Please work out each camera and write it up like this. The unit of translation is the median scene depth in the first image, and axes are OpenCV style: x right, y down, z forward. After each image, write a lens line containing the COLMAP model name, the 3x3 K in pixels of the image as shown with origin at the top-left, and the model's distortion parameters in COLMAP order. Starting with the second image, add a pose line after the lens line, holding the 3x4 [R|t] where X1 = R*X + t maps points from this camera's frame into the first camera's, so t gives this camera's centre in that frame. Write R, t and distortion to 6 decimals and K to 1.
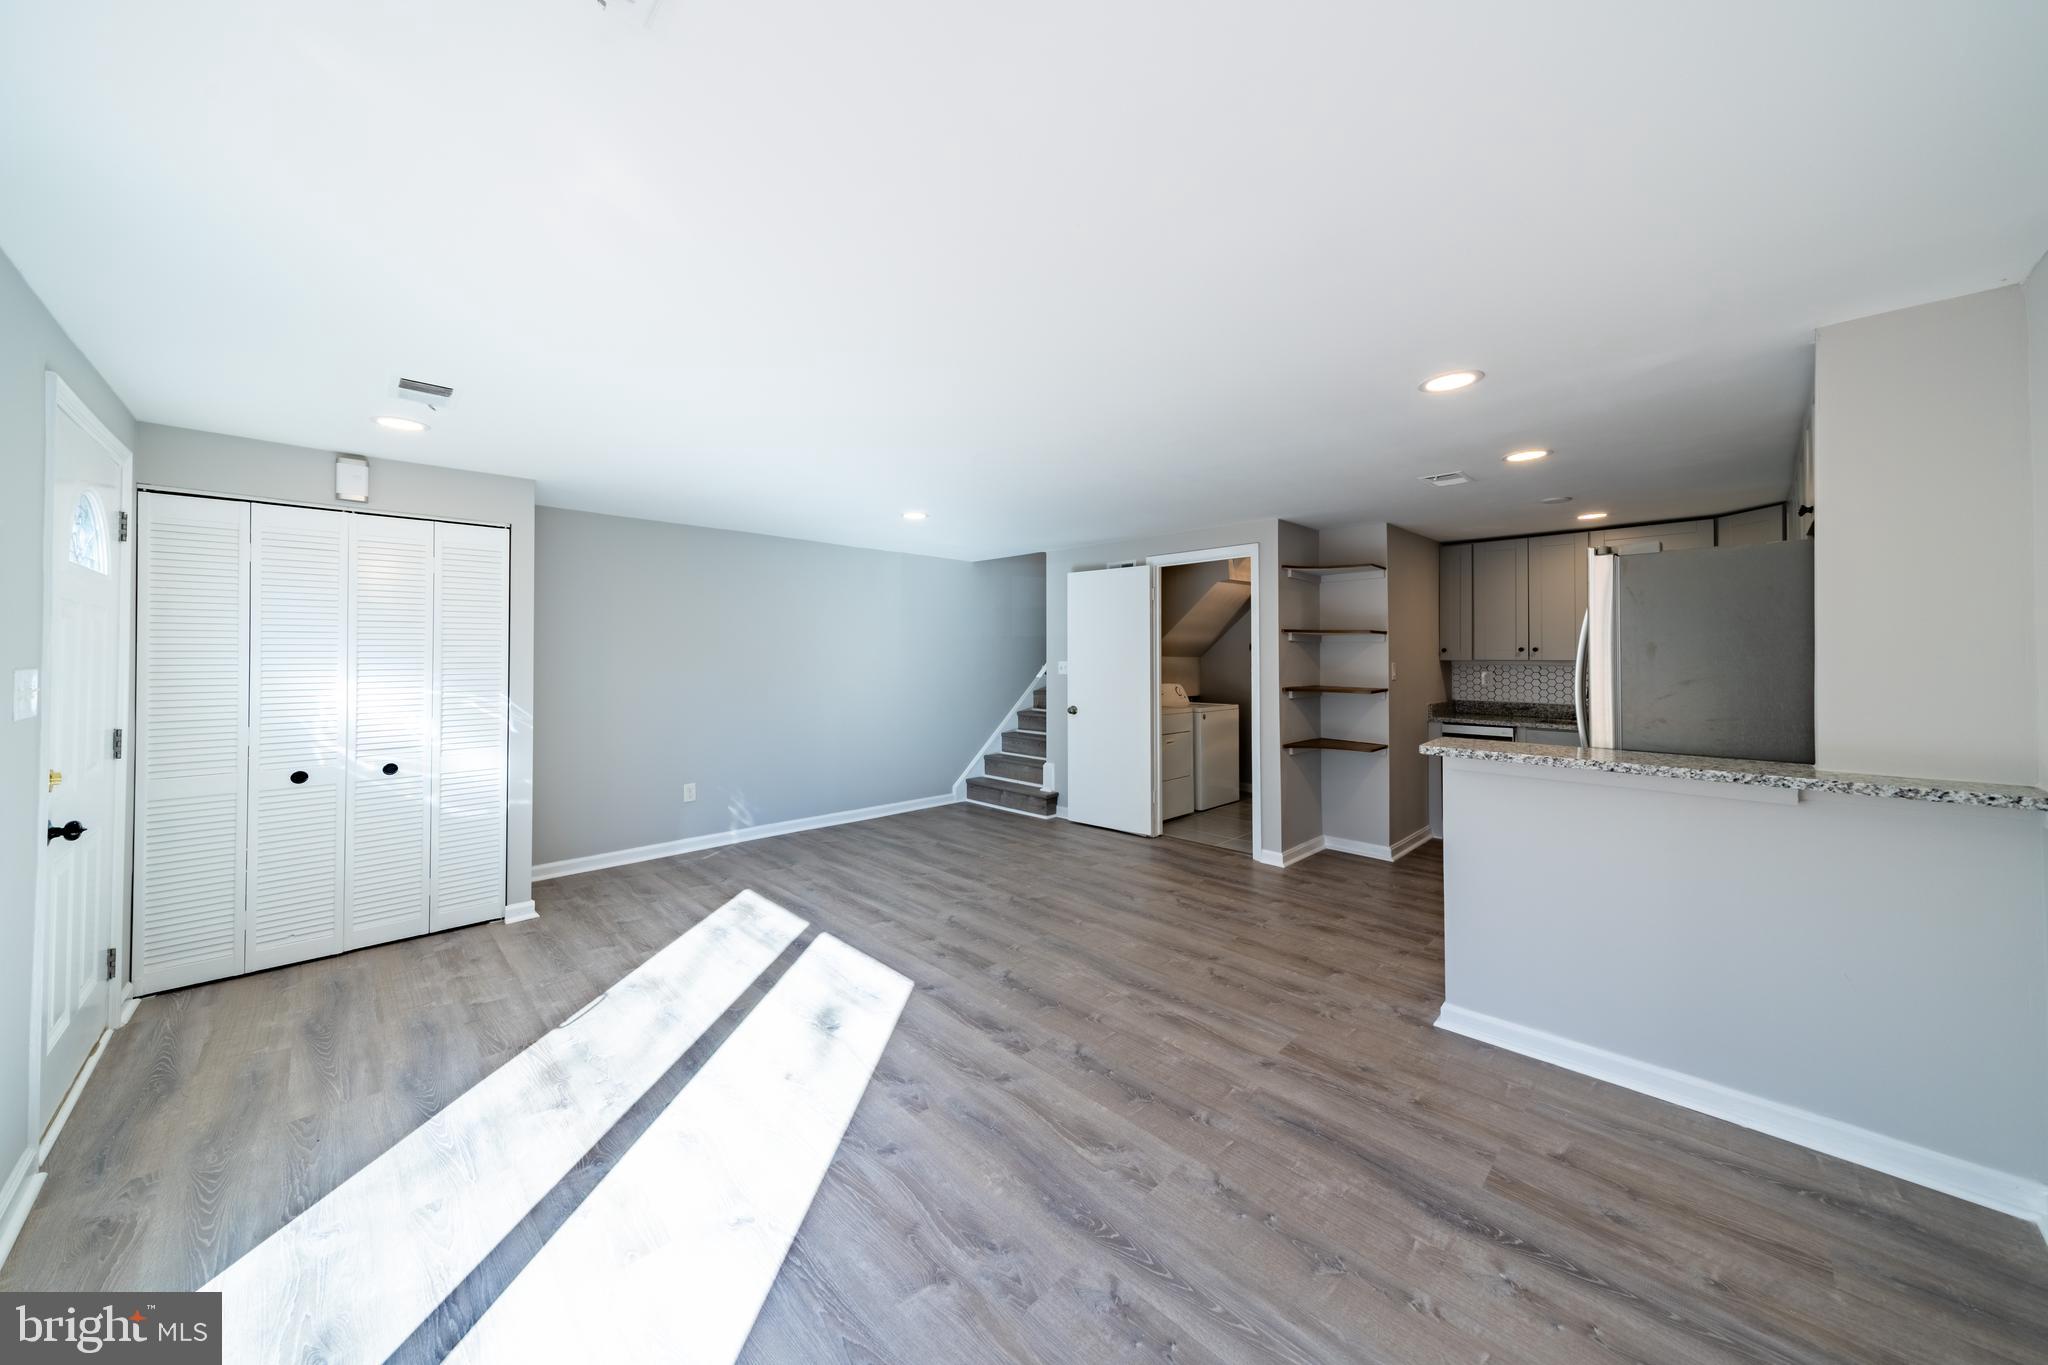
lens RADIAL K [[711.4, 0, 1003.8], [0, 711.4, 646.4], [0, 0, 1]] dist [0.011332, -0.000122]
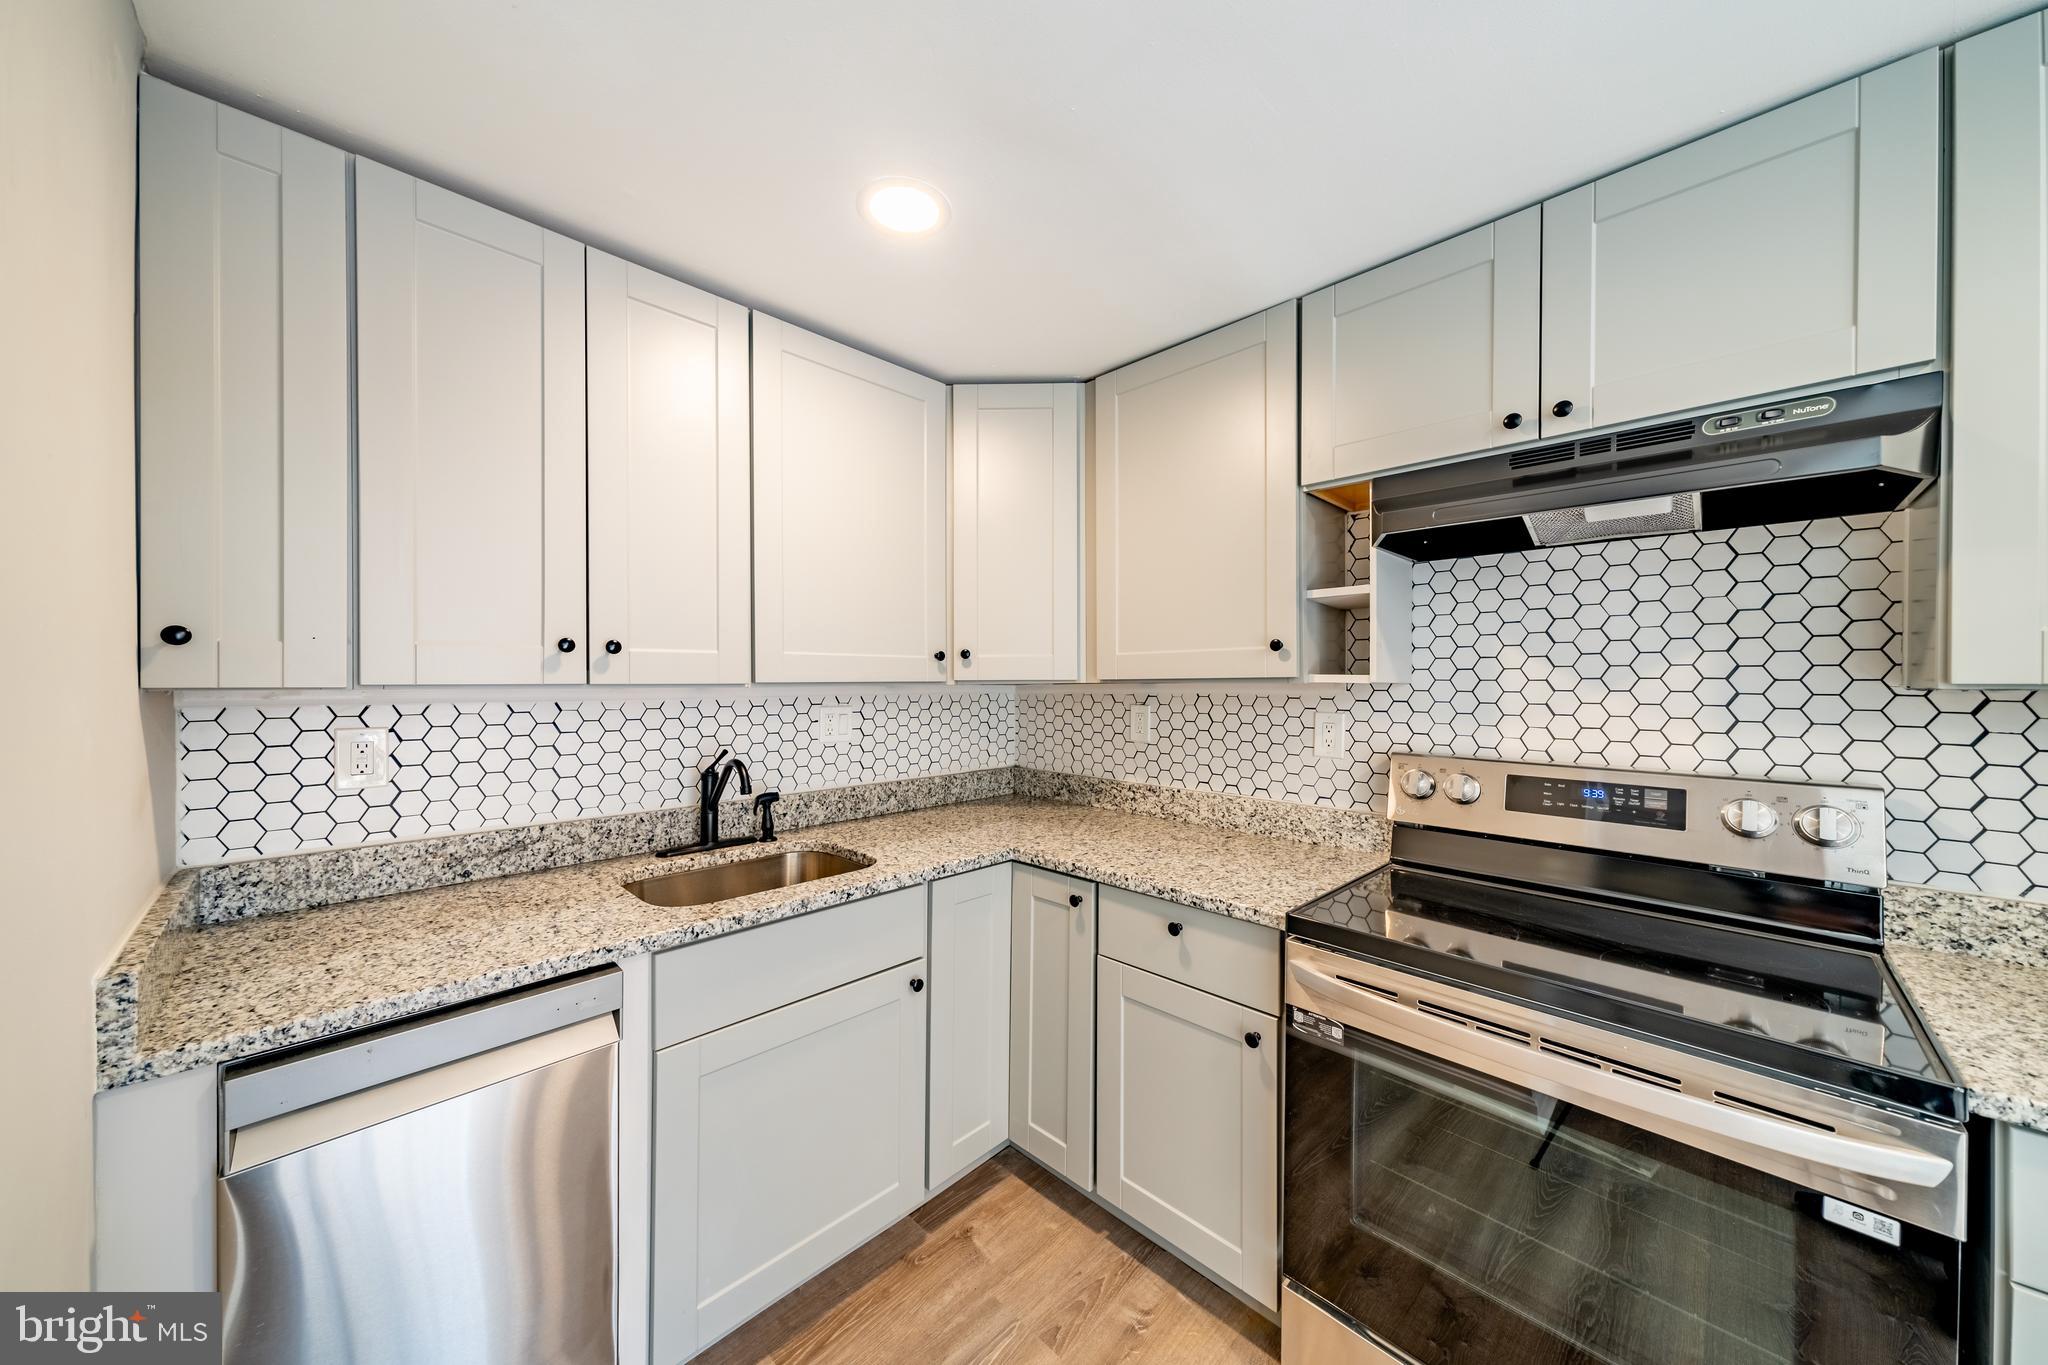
lens RADIAL K [[698.8, 0, 1015.5], [0, 698.8, 681.2], [0, 0, 1]] dist [0.011591, -0.000119]
pose [[-0.012746, -0.002490, 0.999916, 0.740839], [-0.014985, 0.999885, 0.002299, 0.024112], [-0.999806, -0.014955, -0.012782, 1.355412]]
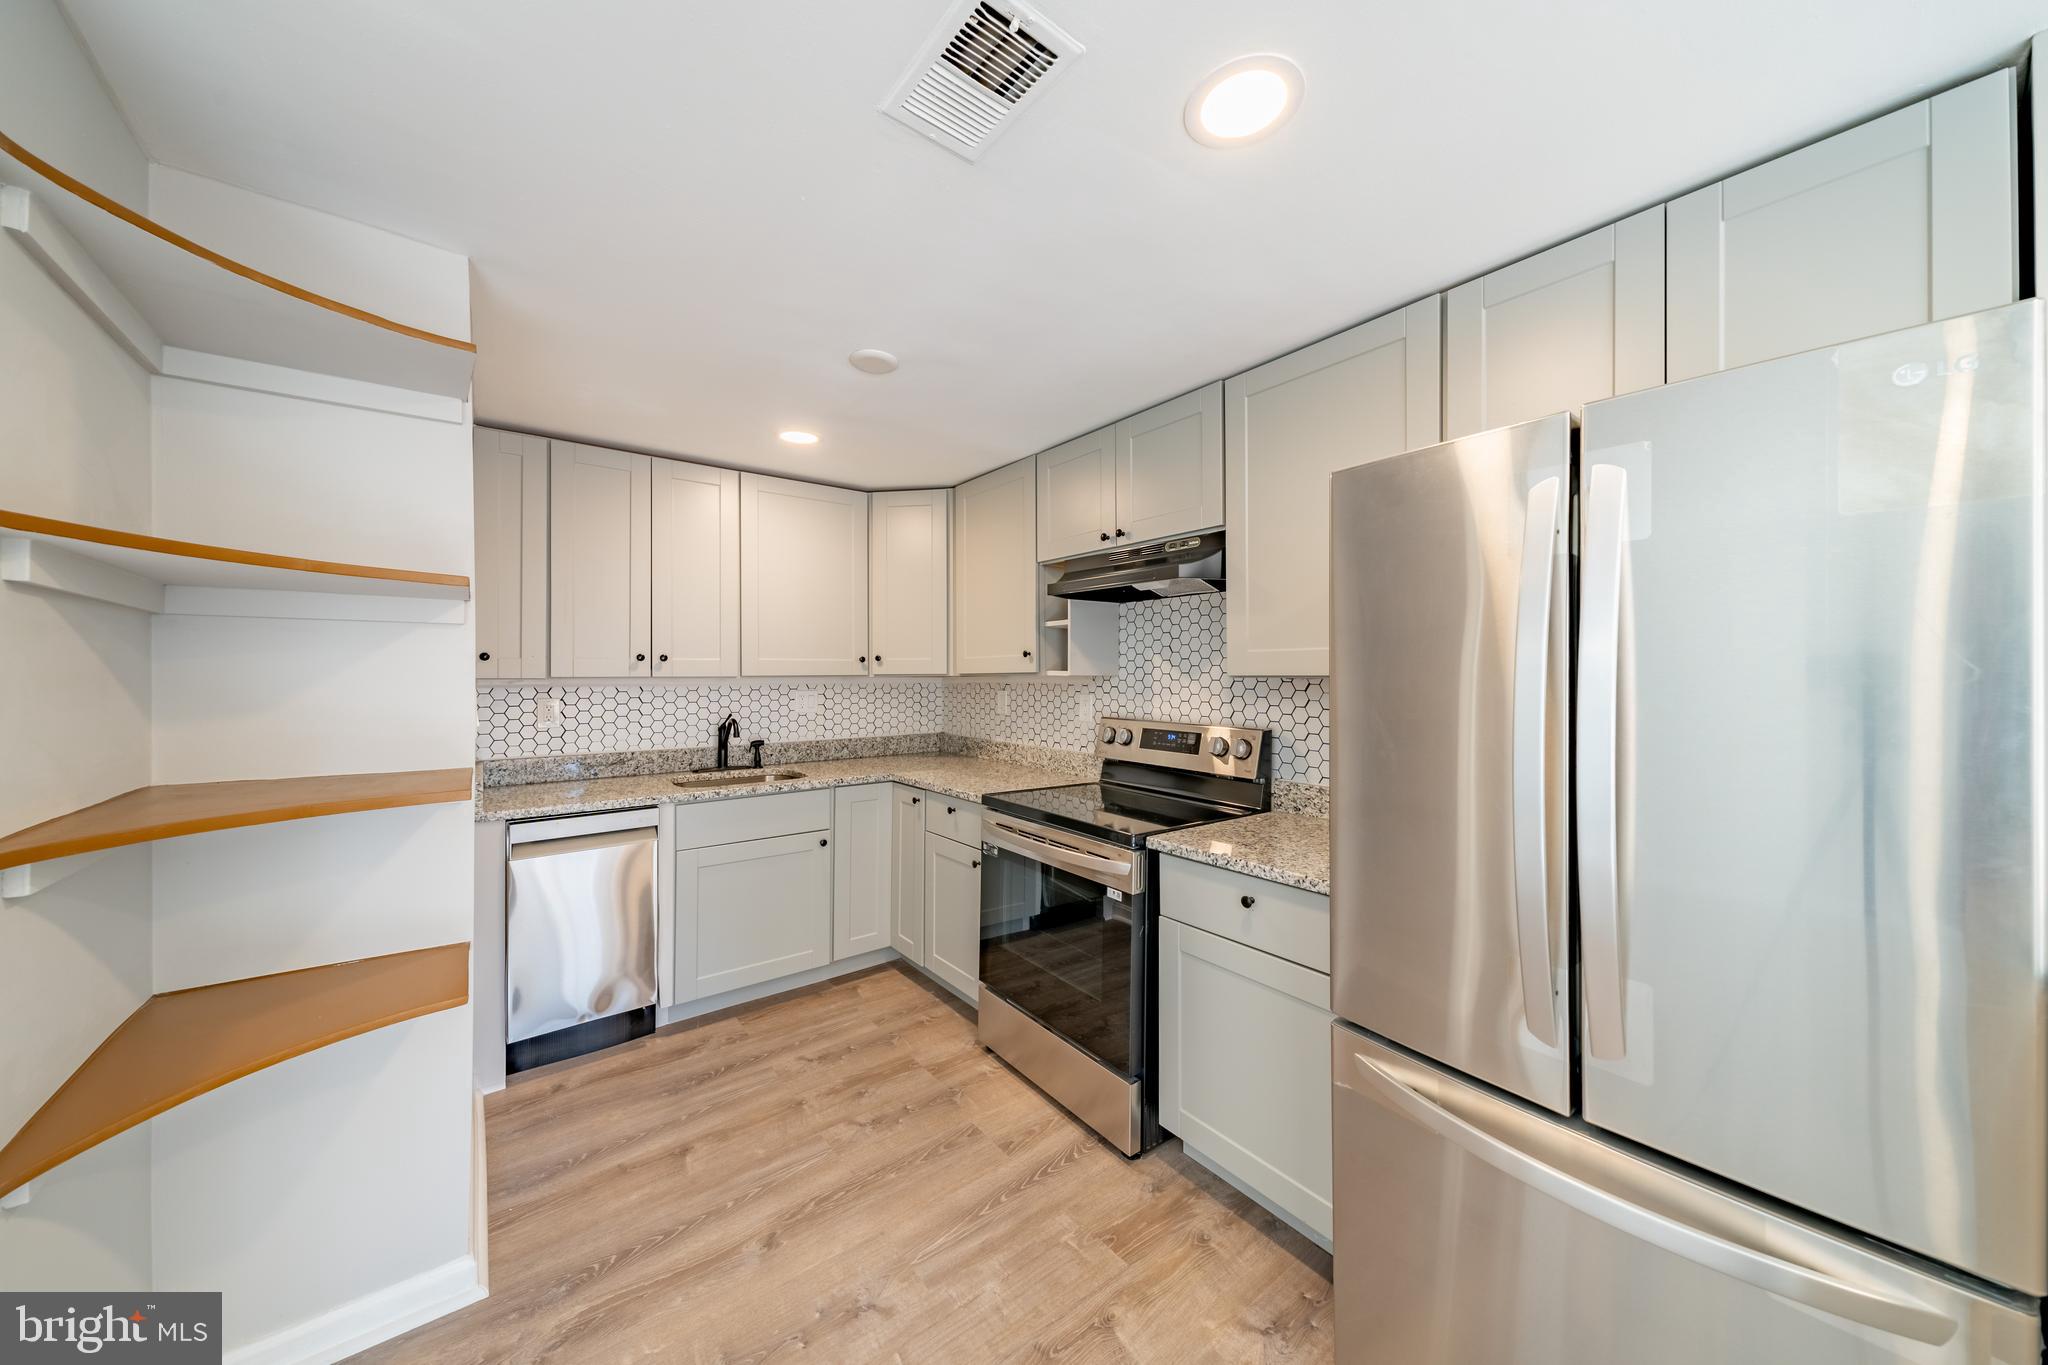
lens RADIAL K [[688.8, 0, 1018.1], [0, 688.8, 667.9], [0, 0, 1]] dist [0.012276, -0.000156]
pose [[0.112823, 0.006773, 0.993592, 0.377826], [-0.013163, 0.999899, -0.005322, 0.018536], [-0.993528, -0.012478, 0.112901, 1.064903]]
